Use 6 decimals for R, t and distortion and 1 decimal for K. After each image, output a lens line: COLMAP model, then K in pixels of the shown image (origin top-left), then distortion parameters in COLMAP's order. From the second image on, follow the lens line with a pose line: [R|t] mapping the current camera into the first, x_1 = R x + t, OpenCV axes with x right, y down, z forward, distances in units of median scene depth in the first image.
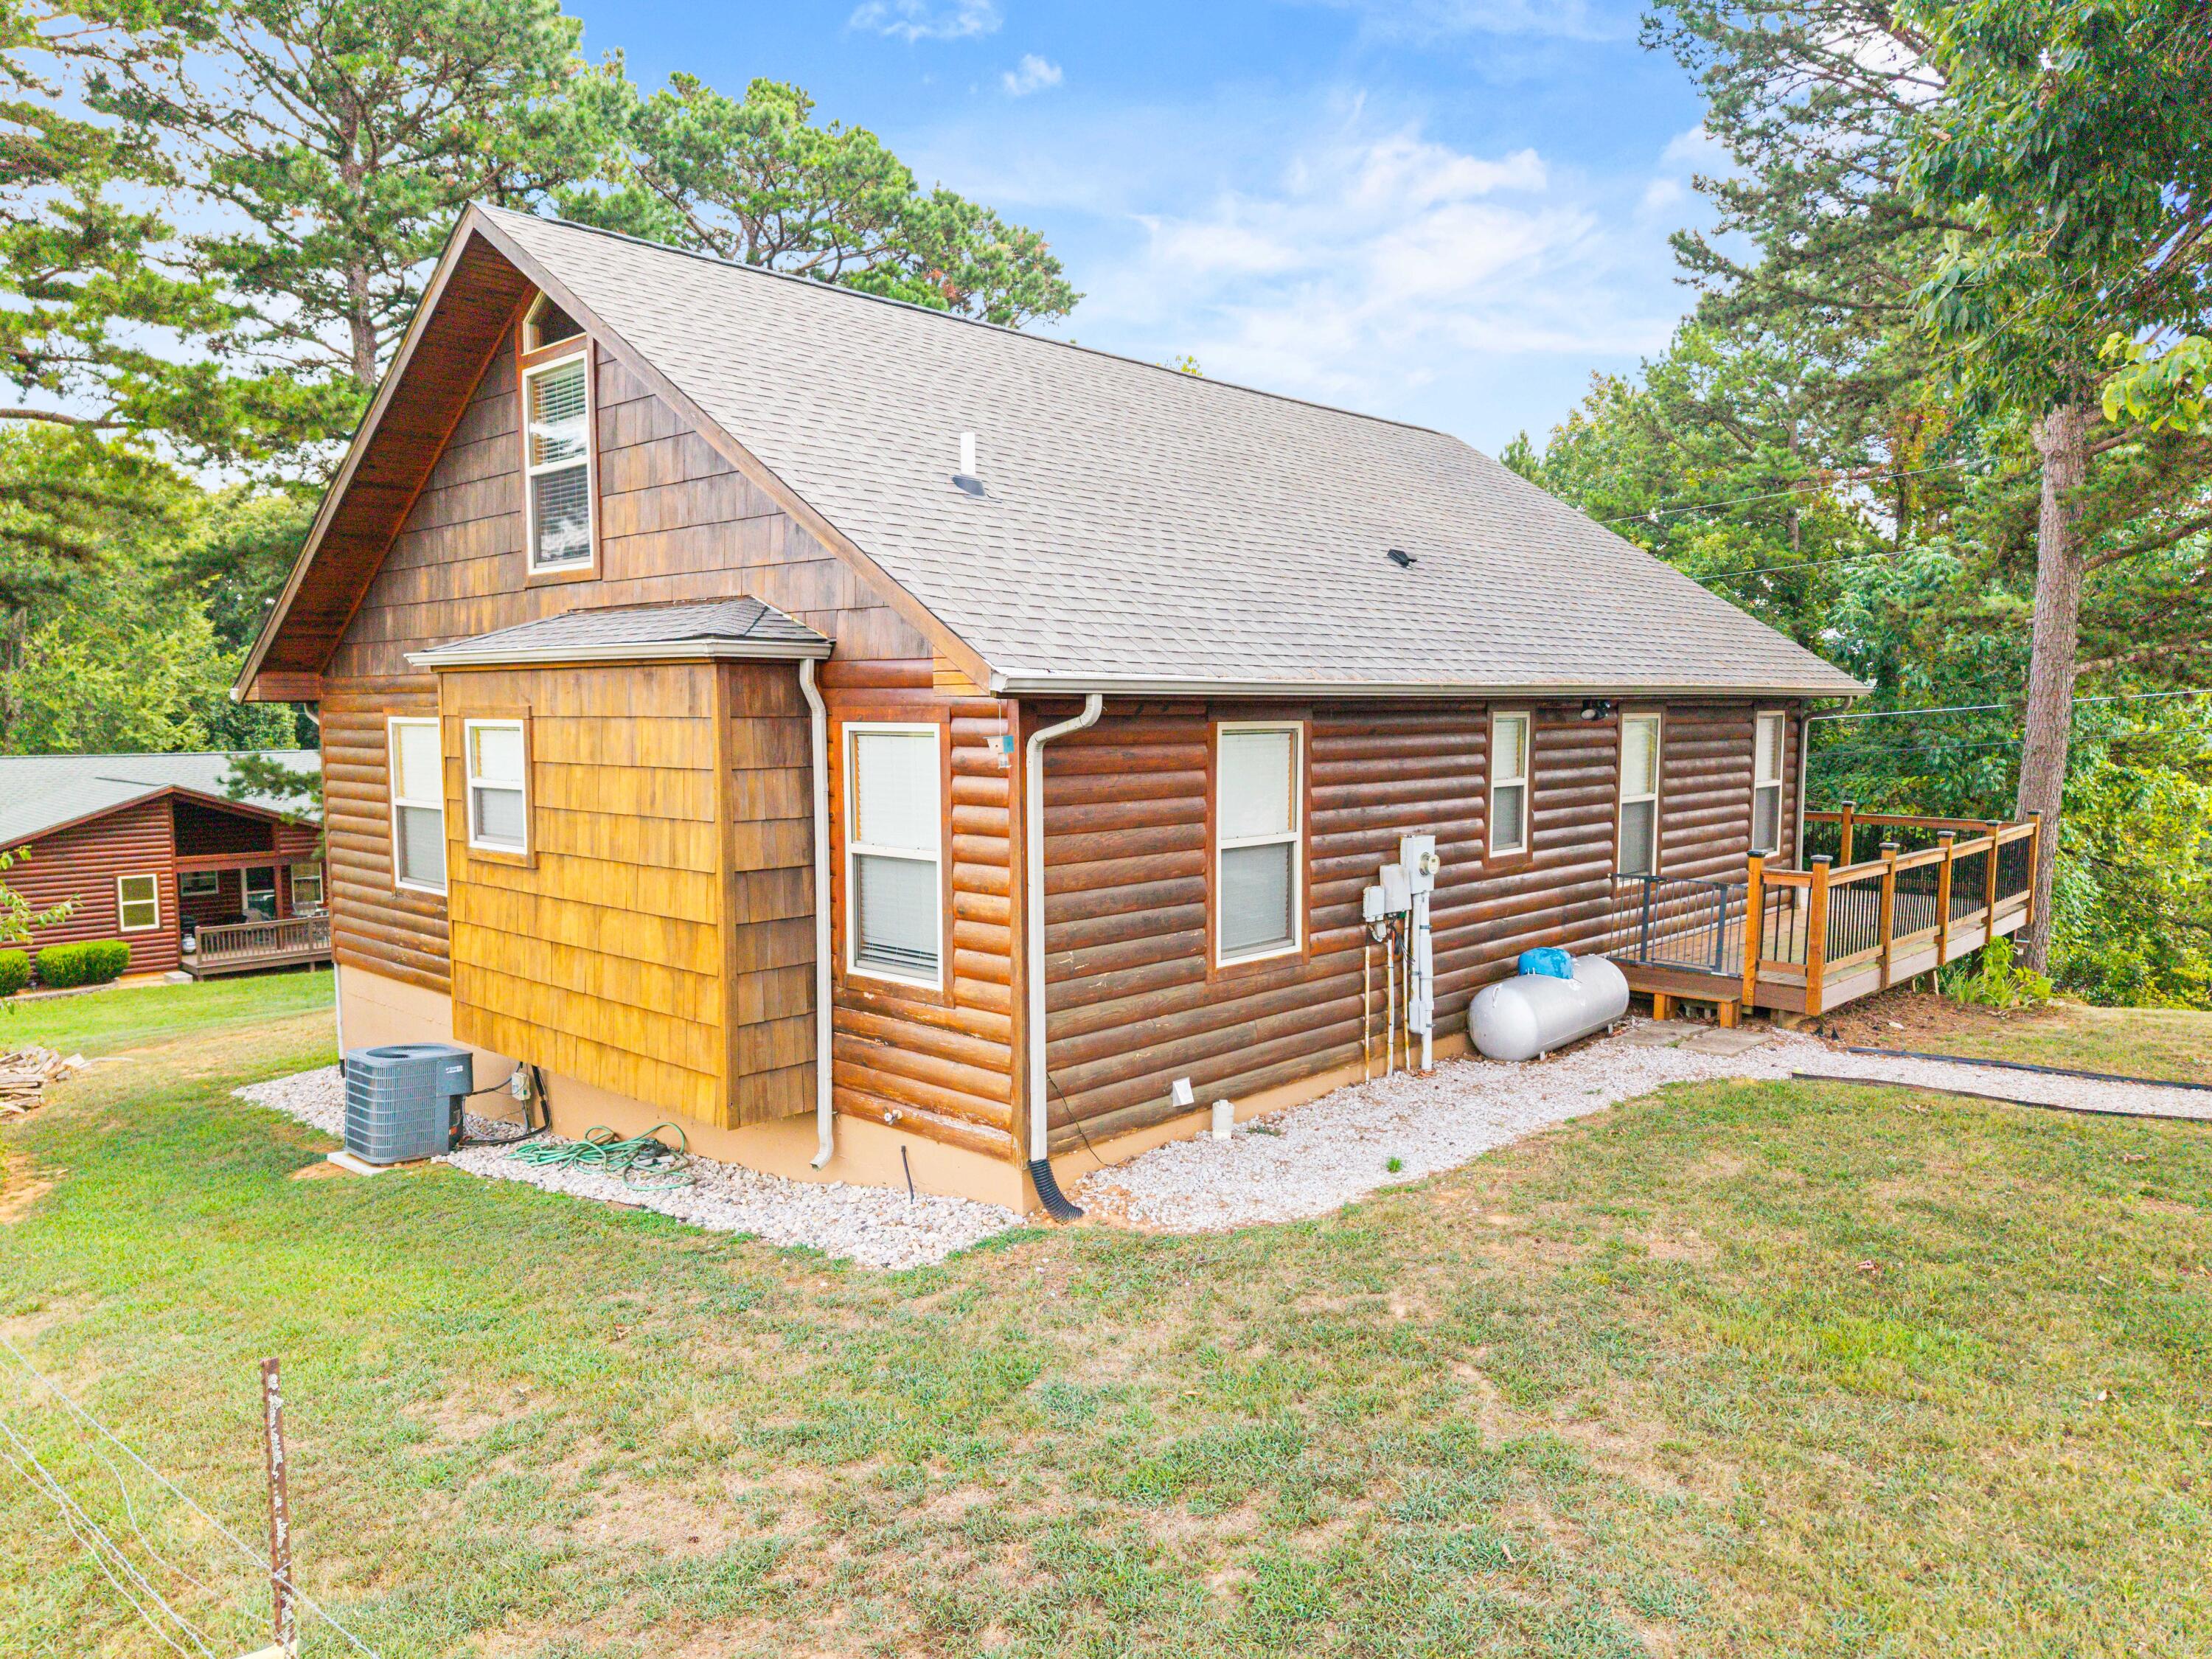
lens RADIAL K [[1501.0, 0, 1105.7], [0, 1501.0, 858.7], [0, 0, 1]] dist [-0.034516, -0.002409]
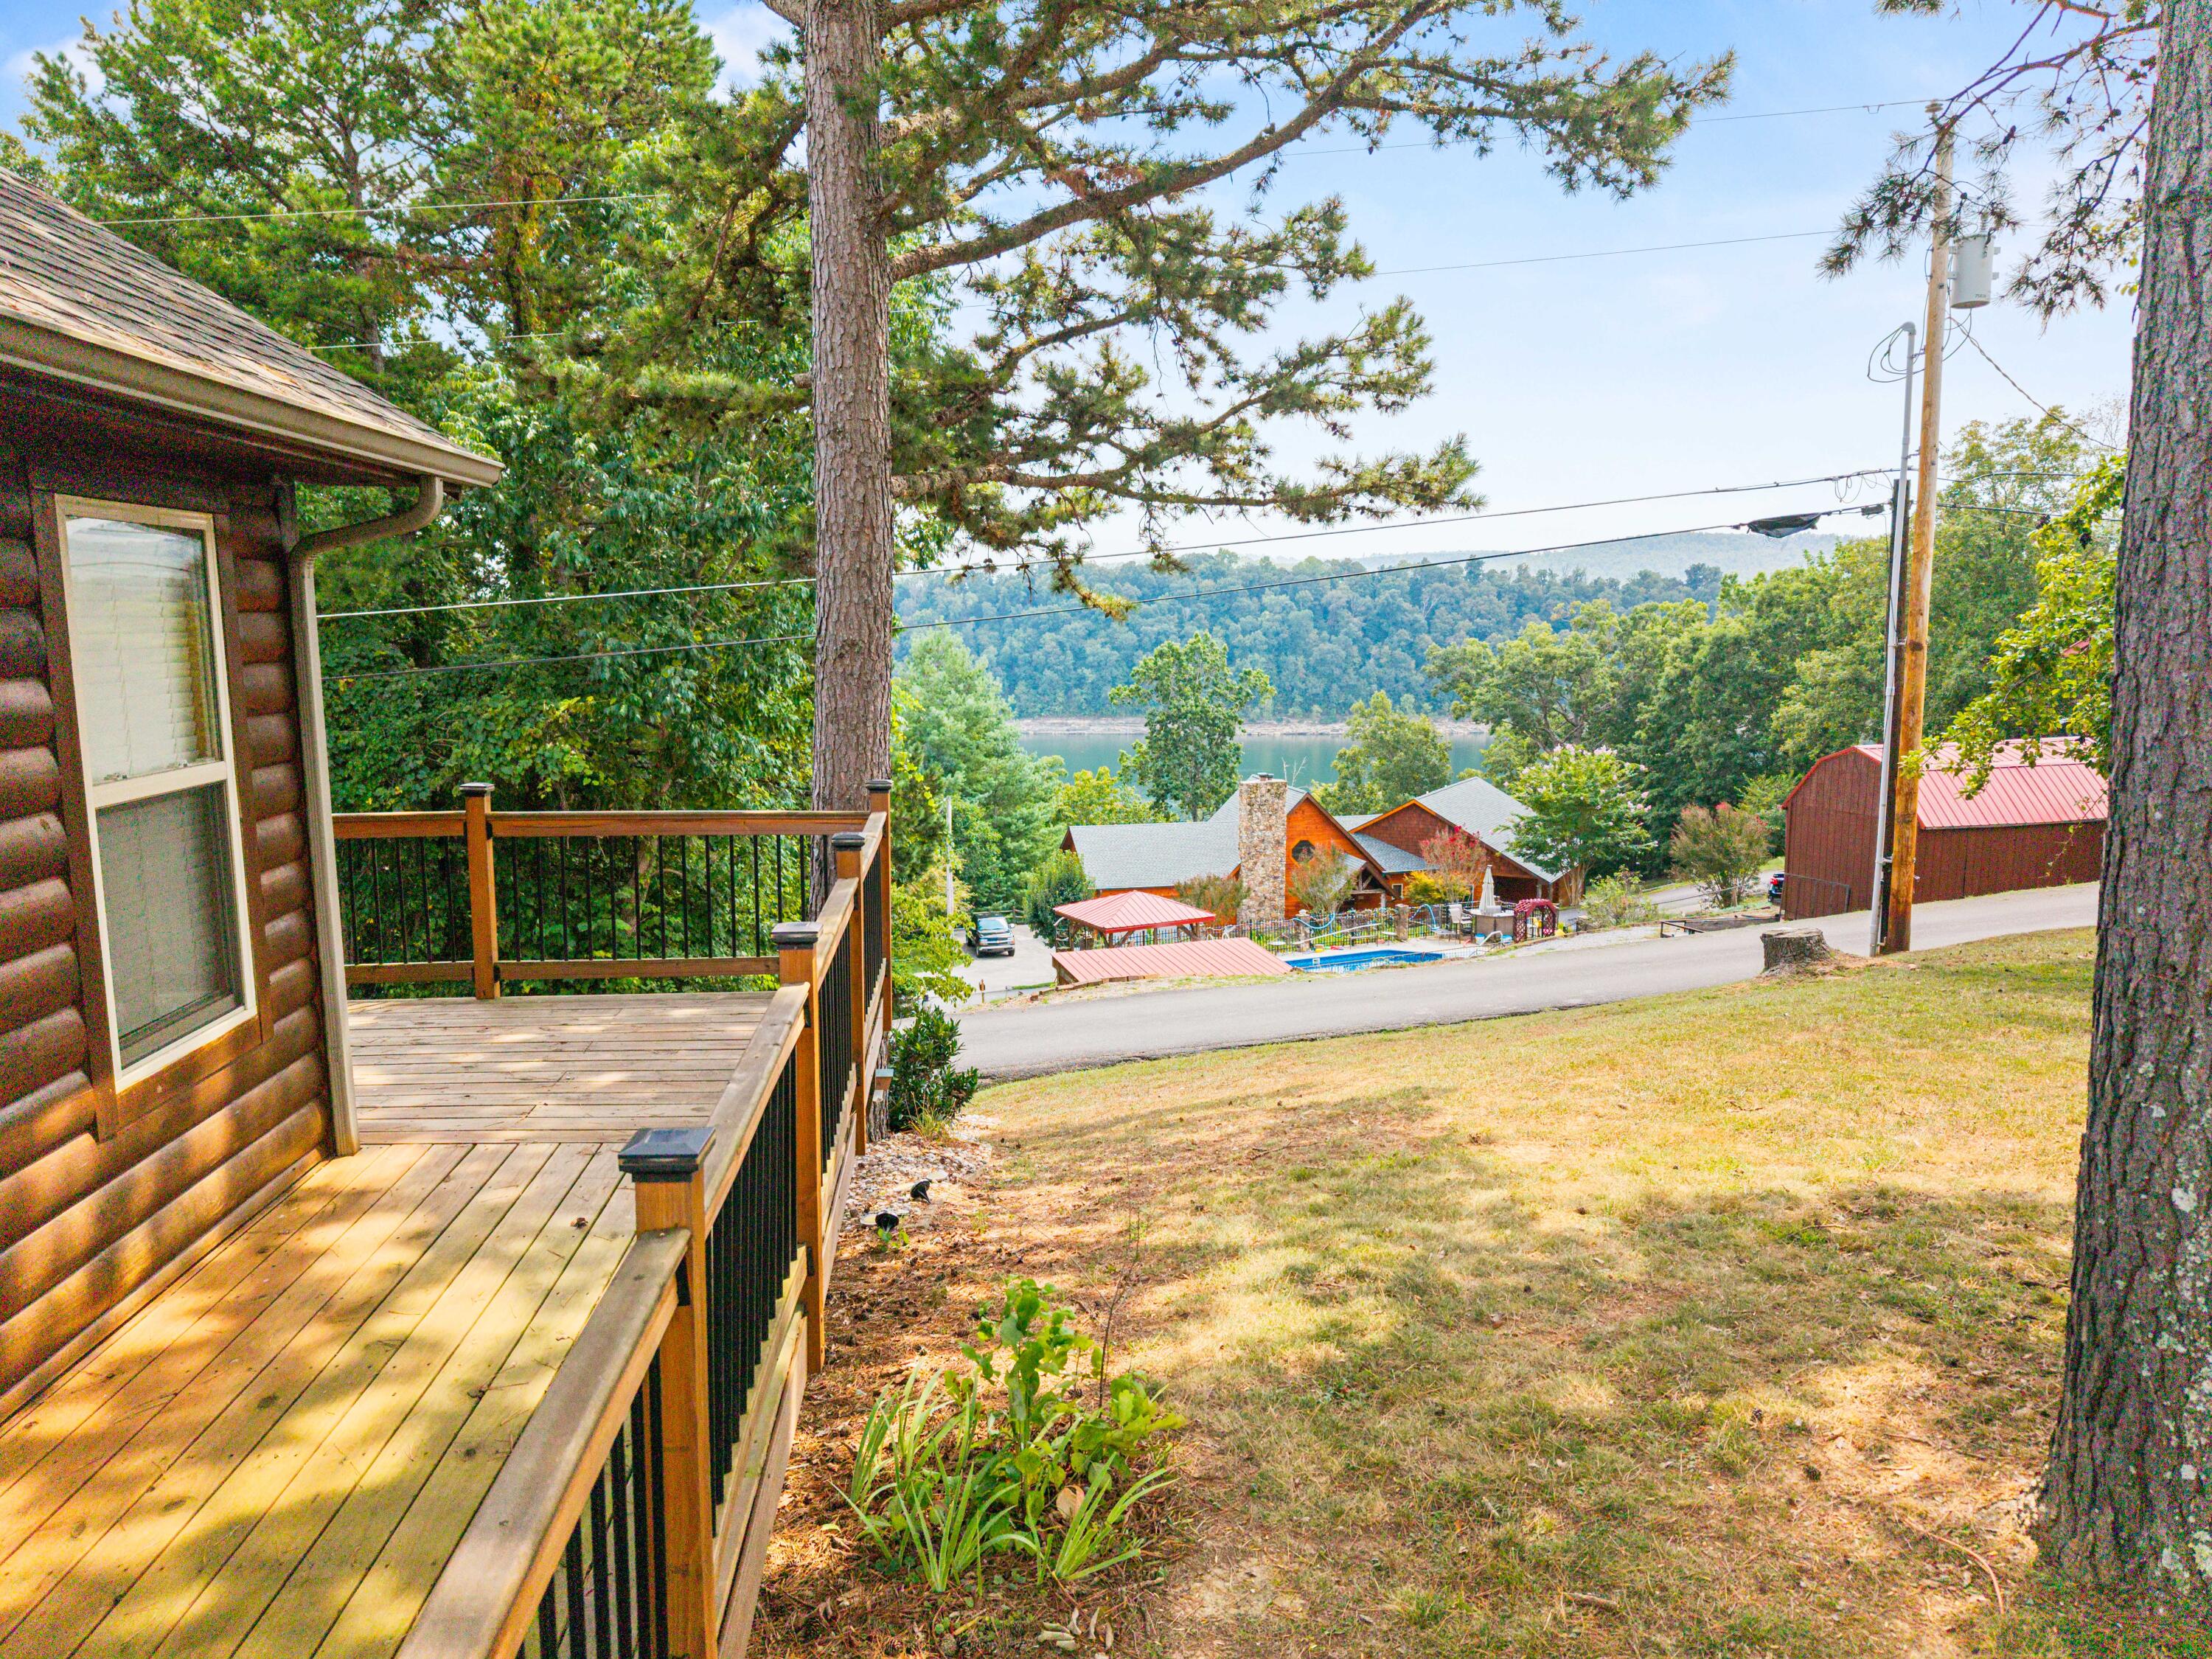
lens RADIAL K [[1501.0, 0, 1105.7], [0, 1501.0, 858.7], [0, 0, 1]] dist [-0.034516, -0.002409]
pose [[0.658907, -0.120428, 0.742522, 0.190338], [0.080643, 0.992722, 0.089446, -0.024792], [-0.747889, 0.000943, 0.663823, 0.372019]]
